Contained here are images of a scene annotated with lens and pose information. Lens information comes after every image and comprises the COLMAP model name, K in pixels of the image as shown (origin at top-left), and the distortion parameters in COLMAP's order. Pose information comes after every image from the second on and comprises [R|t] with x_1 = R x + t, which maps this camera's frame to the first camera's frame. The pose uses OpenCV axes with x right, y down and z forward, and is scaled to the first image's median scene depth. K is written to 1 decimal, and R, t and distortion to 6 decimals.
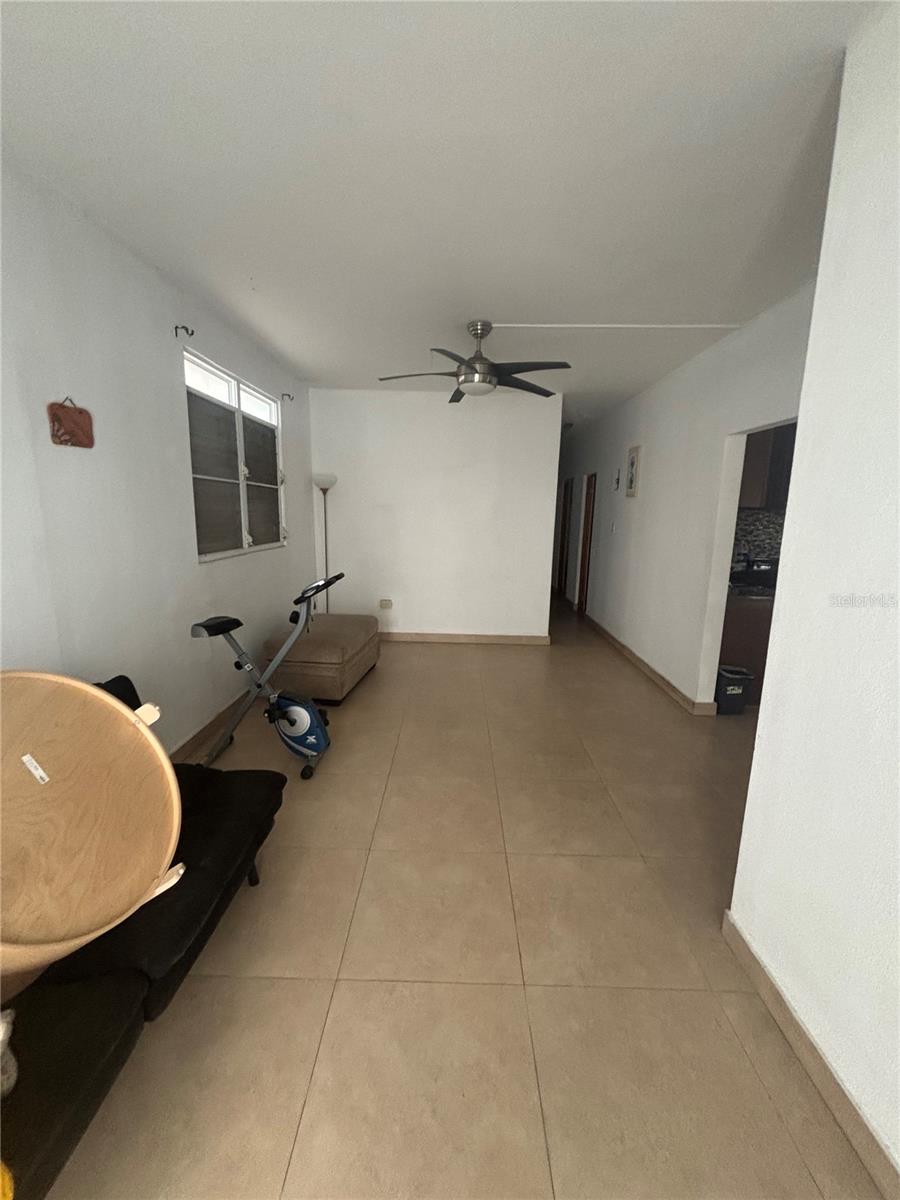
lens RADIAL K [[469.2, 0, 450.0], [0, 469.2, 600.0], [0, 0, 1]] dist [0.000107, -0.000250]
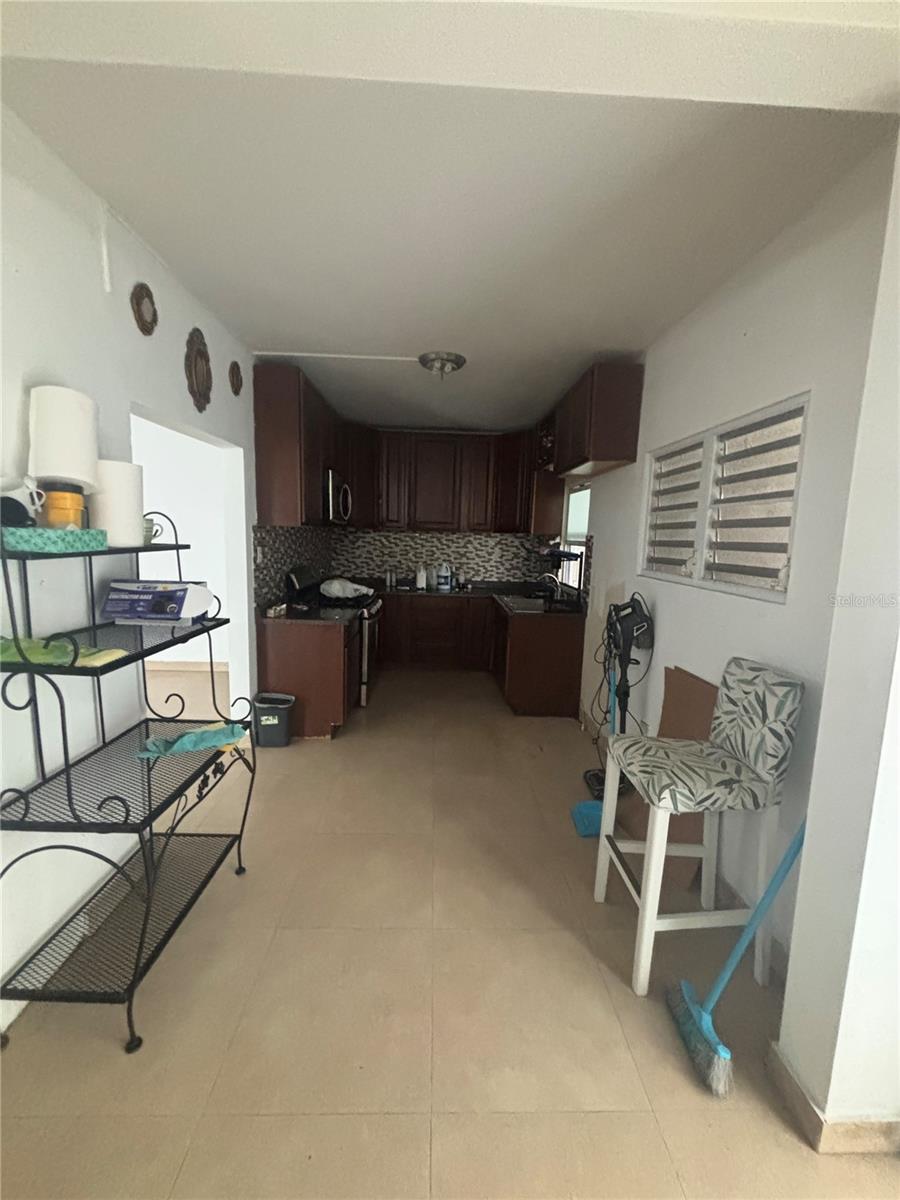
lens RADIAL K [[468.3, 0, 450.0], [0, 468.3, 600.0], [0, 0, 1]] dist [0.000736, 0.000034]
pose [[0.998950, 0.002865, 0.045716, 1.001298], [-0.000597, 0.998772, -0.049544, -0.001421], [-0.045802, 0.049464, 0.997725, 0.045373]]
